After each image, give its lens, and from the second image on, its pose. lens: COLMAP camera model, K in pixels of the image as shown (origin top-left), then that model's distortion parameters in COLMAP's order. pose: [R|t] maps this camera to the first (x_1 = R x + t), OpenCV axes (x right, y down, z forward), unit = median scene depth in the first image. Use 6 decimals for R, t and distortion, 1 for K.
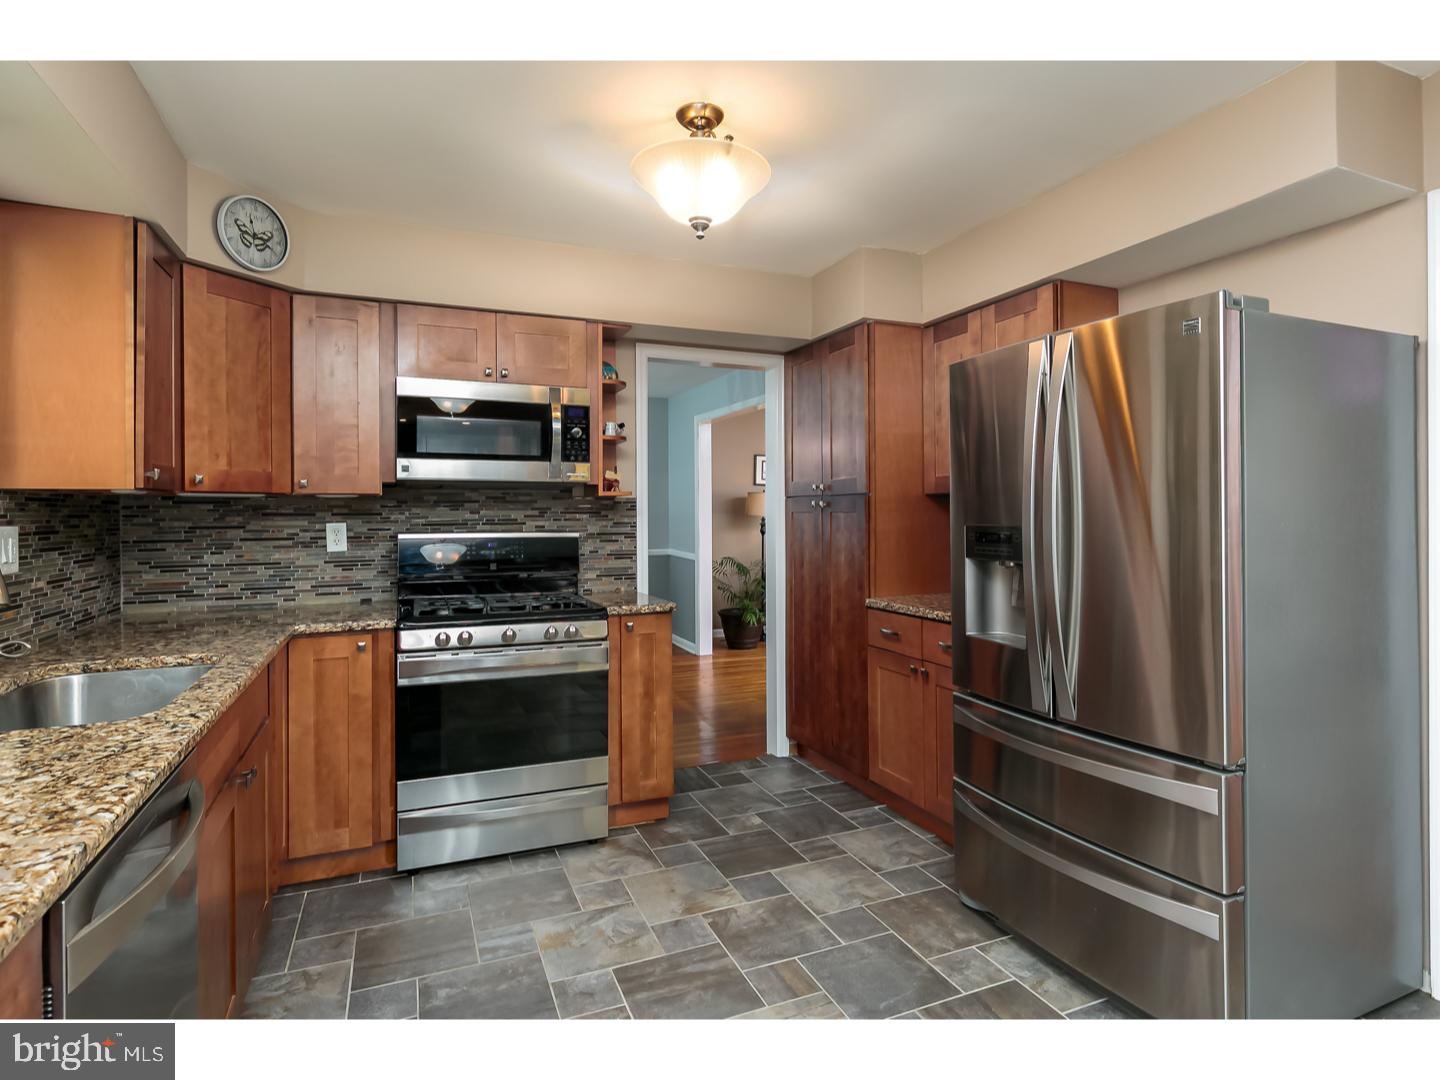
lens RADIAL K [[757.6, 0, 721.0], [0, 757.6, 512.3], [0, 0, 1]] dist [0.001049, -0.000372]
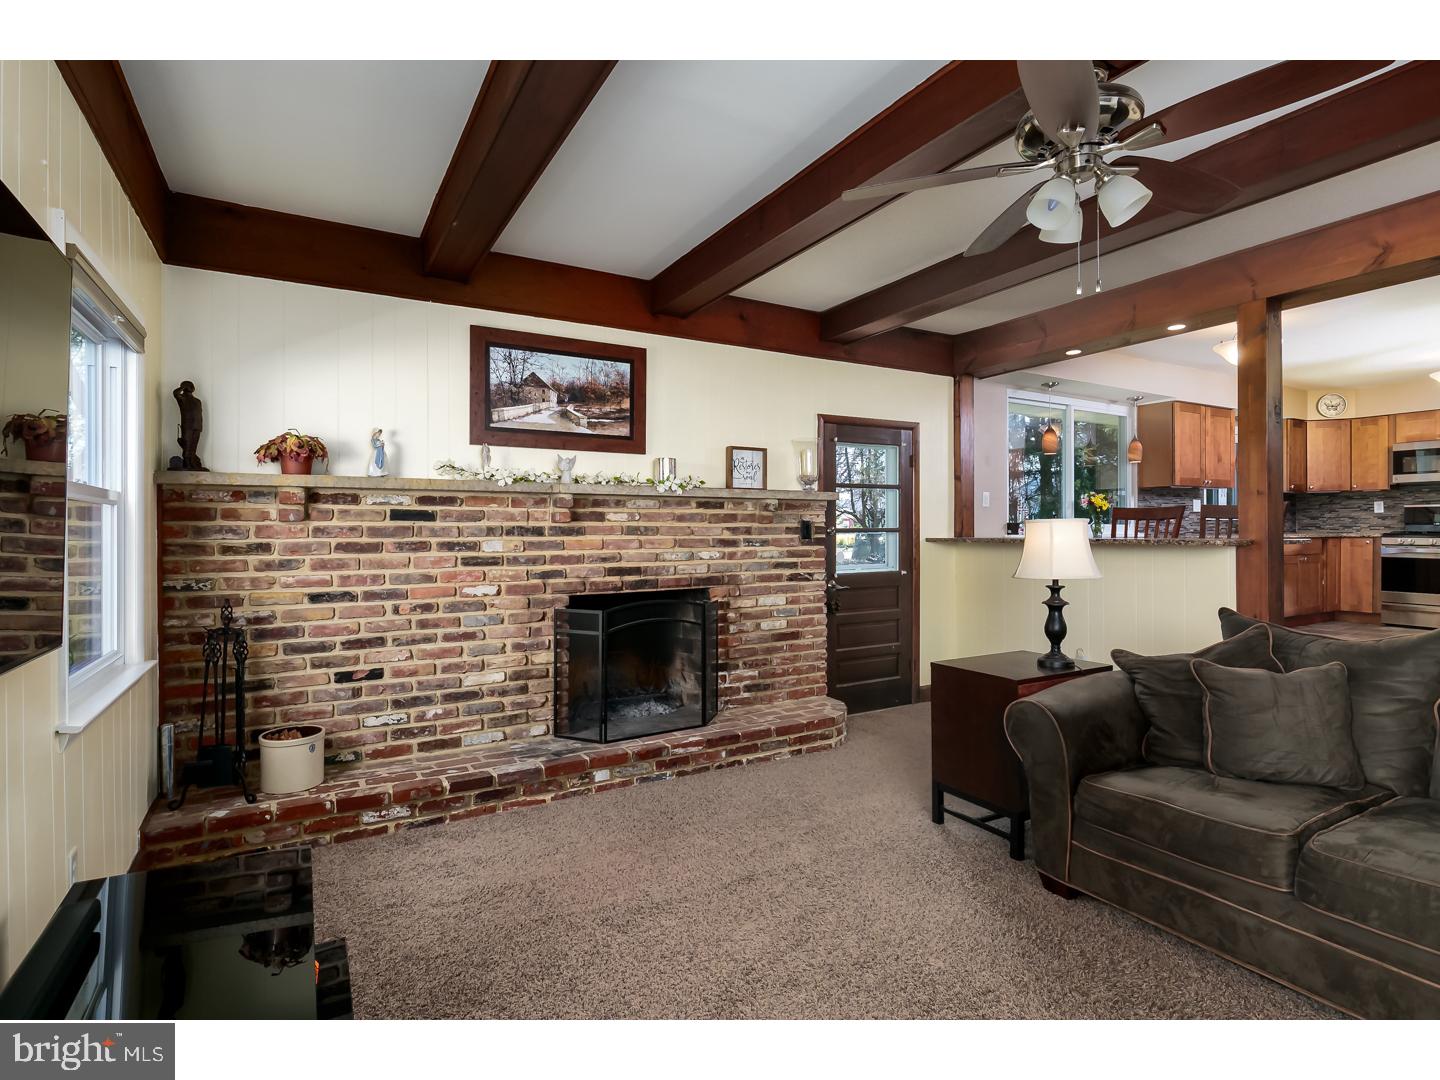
lens RADIAL K [[727.0, 0, 713.4], [0, 727.0, 531.0], [0, 0, 1]] dist [0.001147, -0.000386]
pose [[0.112887, 0.005257, -0.993594, 1.808100], [0.002742, 0.999981, 0.005602, 0.101438], [0.993604, -0.003356, 0.112871, -1.620307]]
